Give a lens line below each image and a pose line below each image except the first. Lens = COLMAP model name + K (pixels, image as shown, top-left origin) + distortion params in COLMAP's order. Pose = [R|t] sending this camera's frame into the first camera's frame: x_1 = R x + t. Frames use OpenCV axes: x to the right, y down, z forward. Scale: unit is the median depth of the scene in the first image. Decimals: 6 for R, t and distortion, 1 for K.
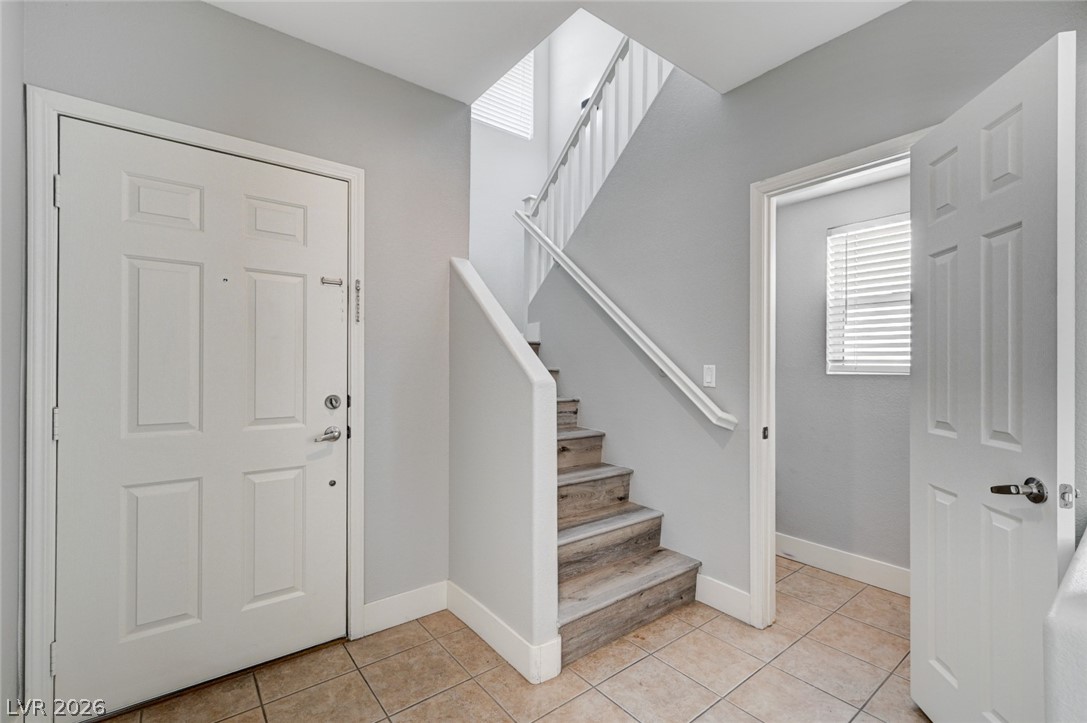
lens RADIAL K [[476.5, 0, 542.4], [0, 476.5, 366.0], [0, 0, 1]] dist [0.000936, 0.000125]
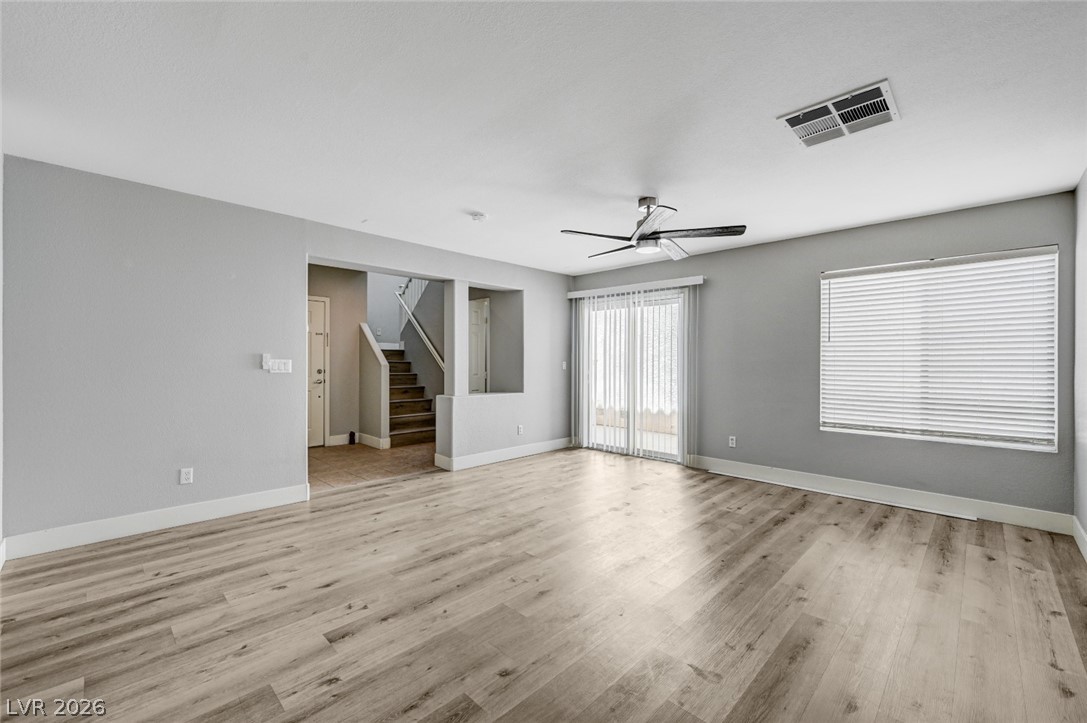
lens RADIAL K [[446.7, 0, 540.5], [0, 446.7, 361.4], [0, 0, 1]] dist [-0.001437, -0.000113]
pose [[0.991155, 0.001485, 0.132702, 0.623133], [-0.001839, 0.999995, 0.002547, -0.001851], [-0.132697, -0.002769, 0.991153, -2.135146]]
